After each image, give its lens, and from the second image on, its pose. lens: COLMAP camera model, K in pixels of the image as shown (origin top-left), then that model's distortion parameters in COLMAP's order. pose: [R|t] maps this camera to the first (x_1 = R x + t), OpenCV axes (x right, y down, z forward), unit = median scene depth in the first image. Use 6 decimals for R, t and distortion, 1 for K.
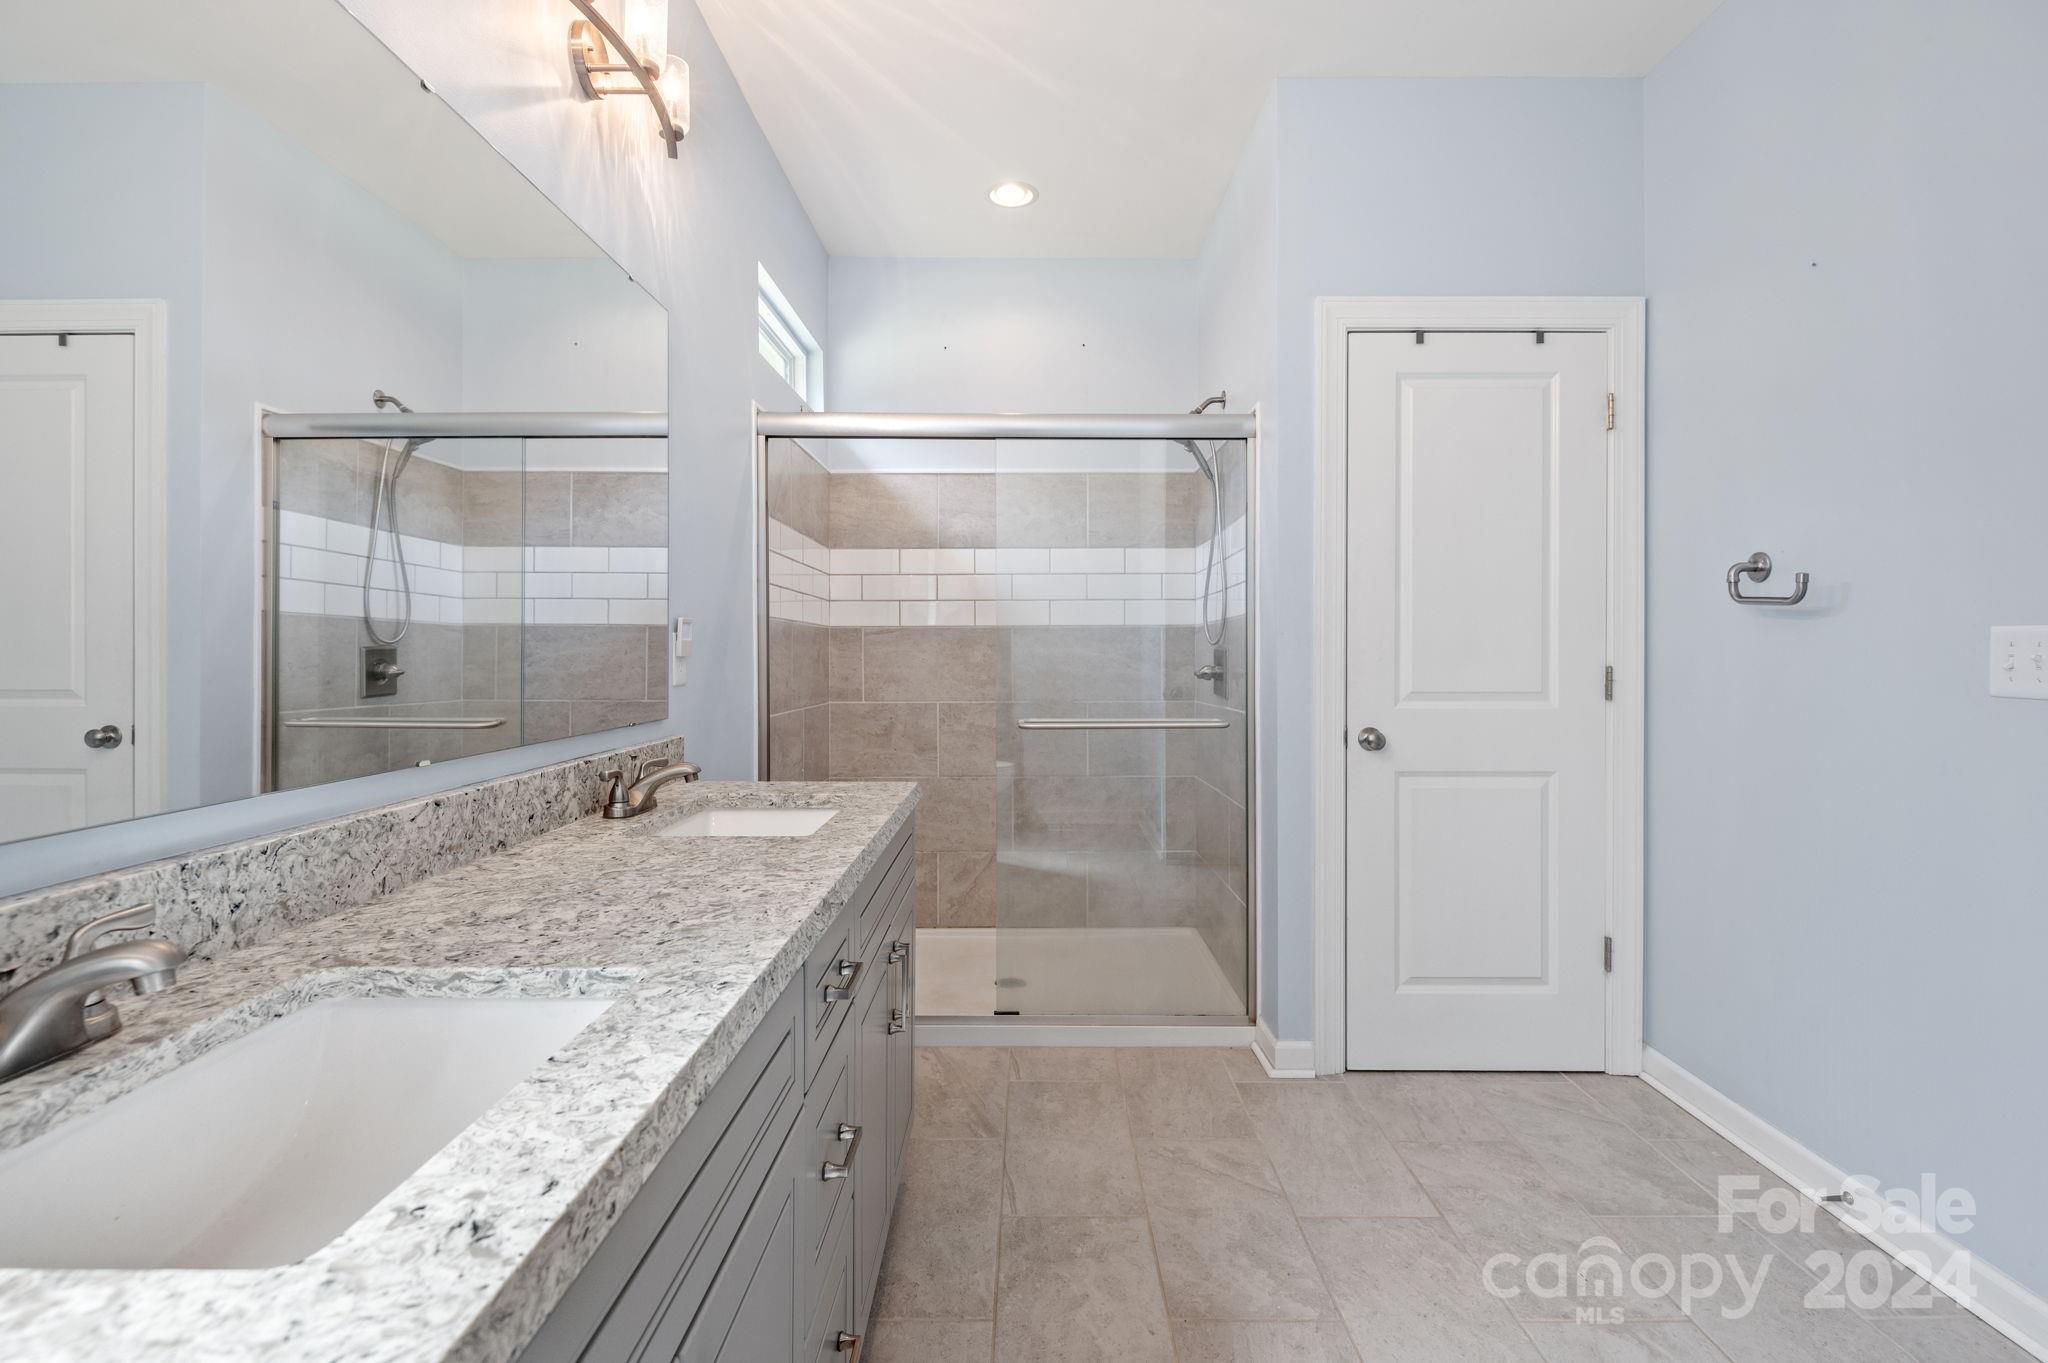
lens RADIAL K [[945.6, 0, 1022.3], [0, 945.6, 652.1], [0, 0, 1]] dist [0.001057, -0.000238]
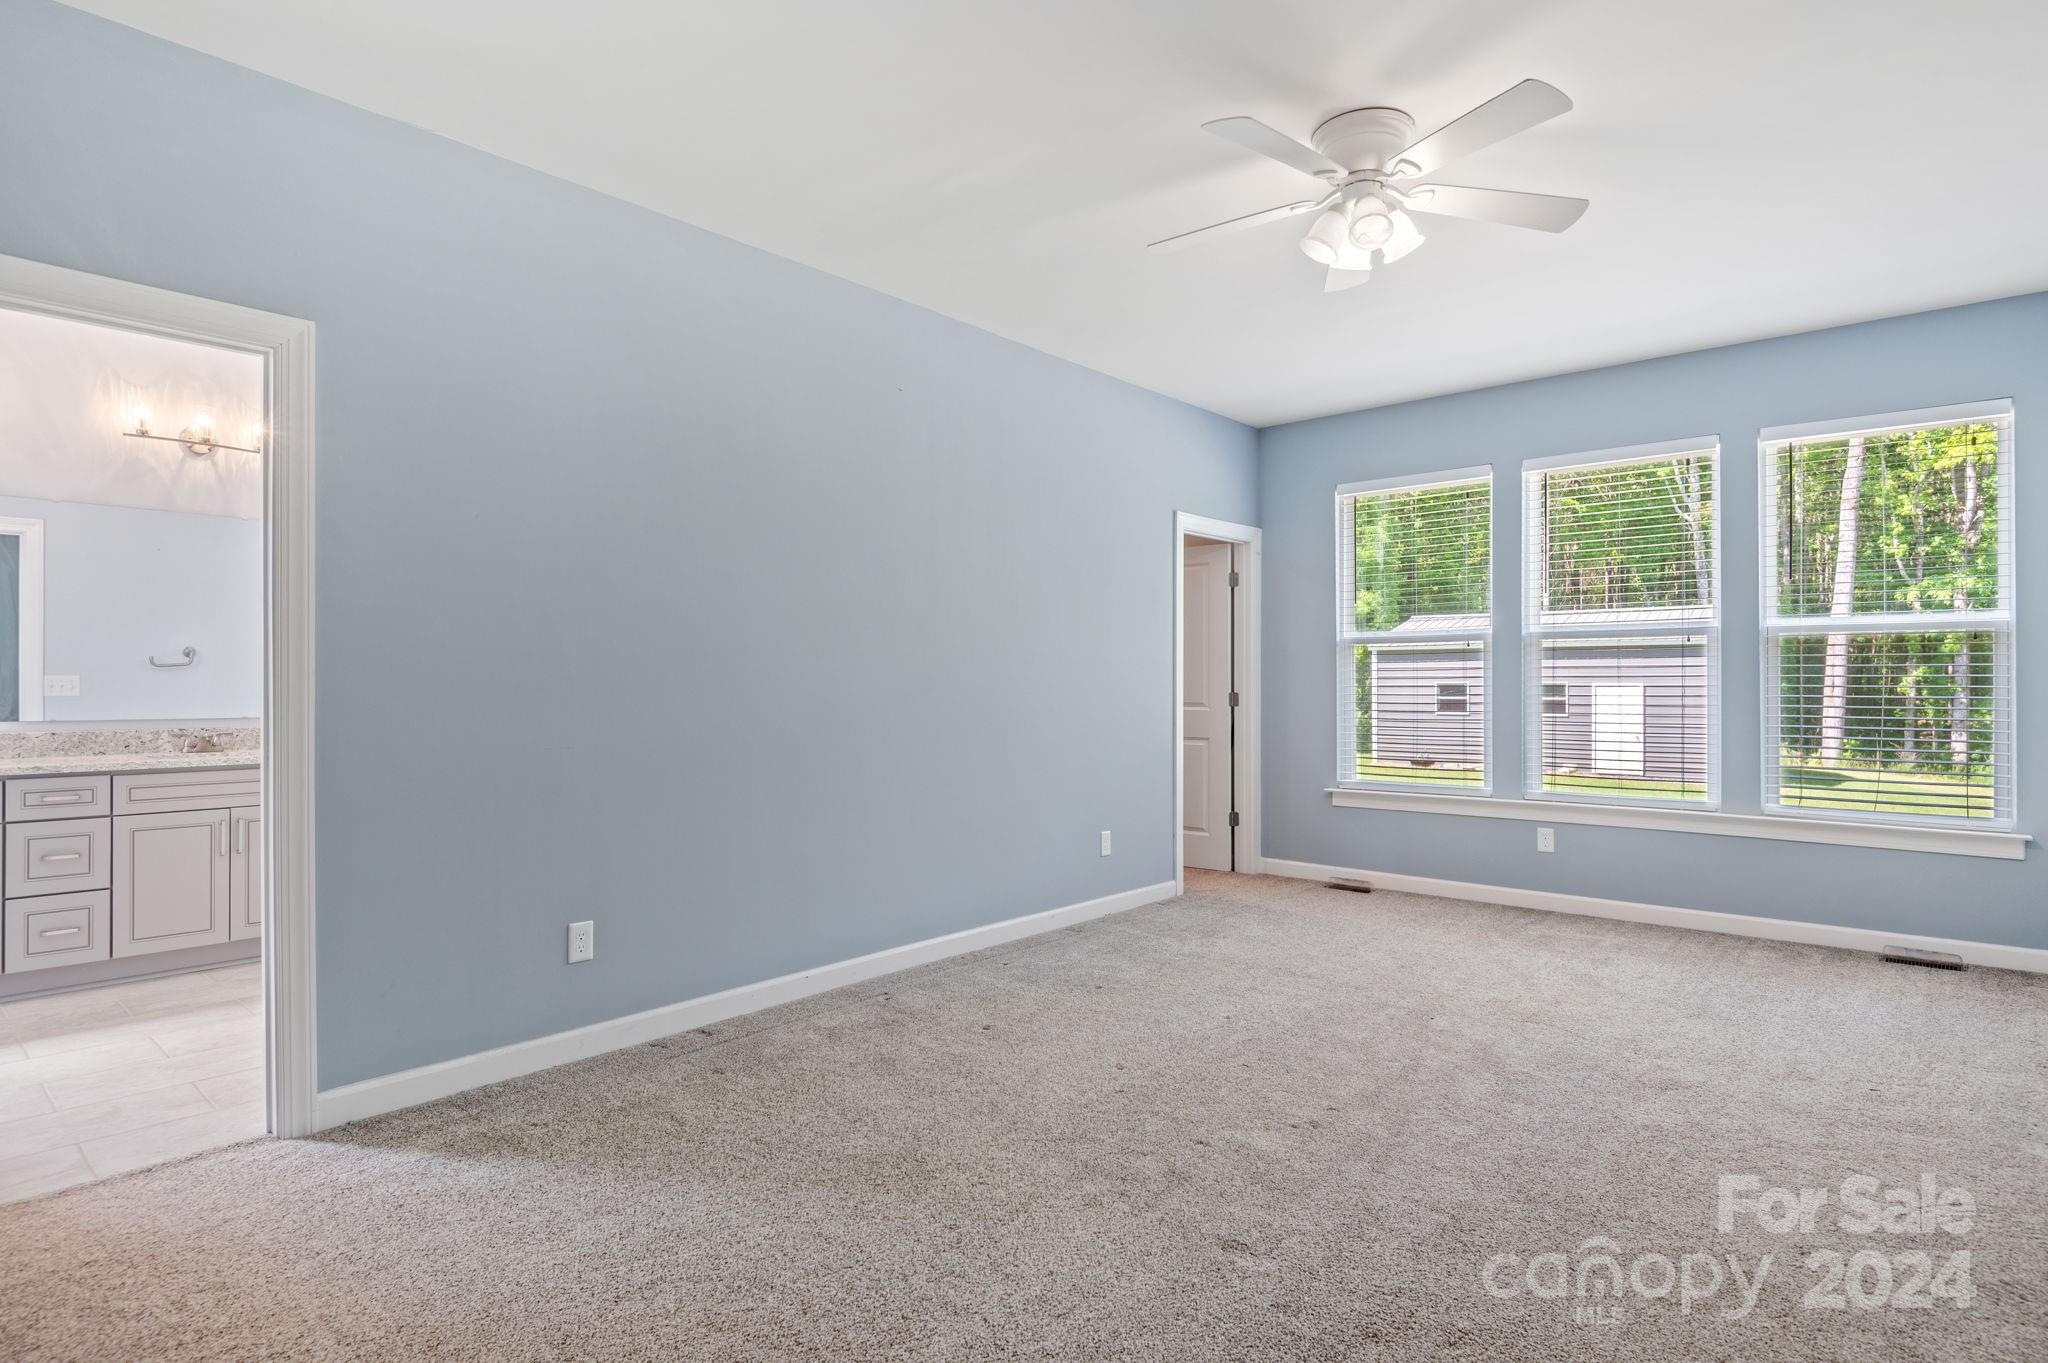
lens RADIAL K [[1114.6, 0, 1028.0], [0, 1114.6, 678.9], [0, 0, 1]] dist [0.002495, 0.000111]
pose [[0.742193, 0.001096, -0.670185, 2.279019], [-0.006230, 0.999967, -0.005265, -0.011187], [0.670157, 0.008083, 0.742176, 0.226997]]
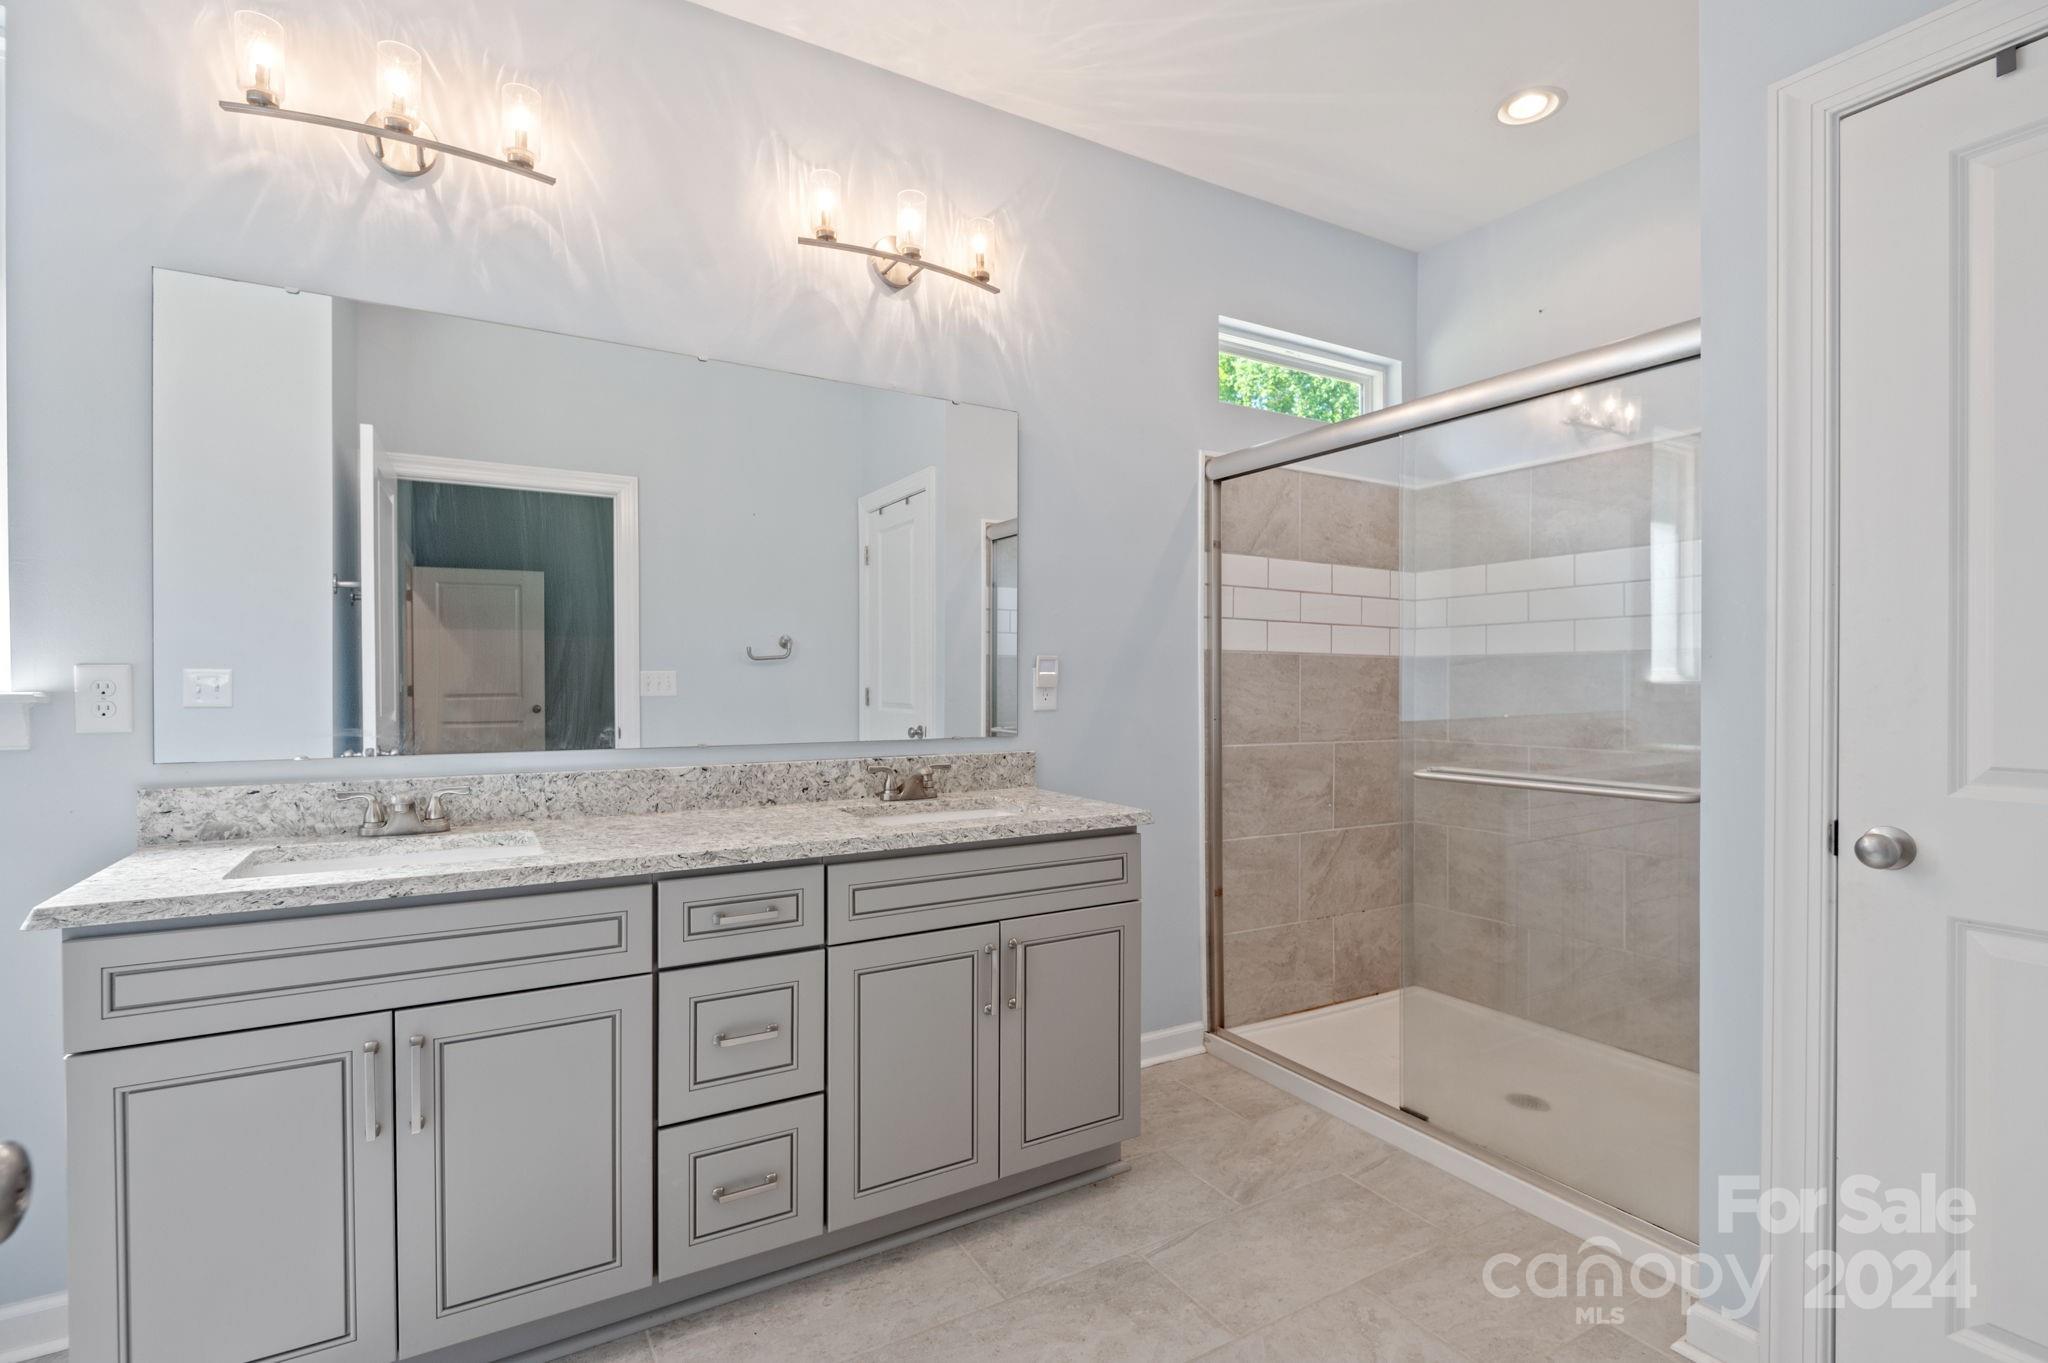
lens RADIAL K [[951.6, 0, 1029.4], [0, 951.6, 685.7], [0, 0, 1]] dist [0.012199, -0.001152]
pose [[0.520152, 0.005955, -0.854053, 0.650676], [-0.002877, 0.999982, 0.005220, -0.003131], [0.854069, -0.000258, 0.520160, 0.320632]]
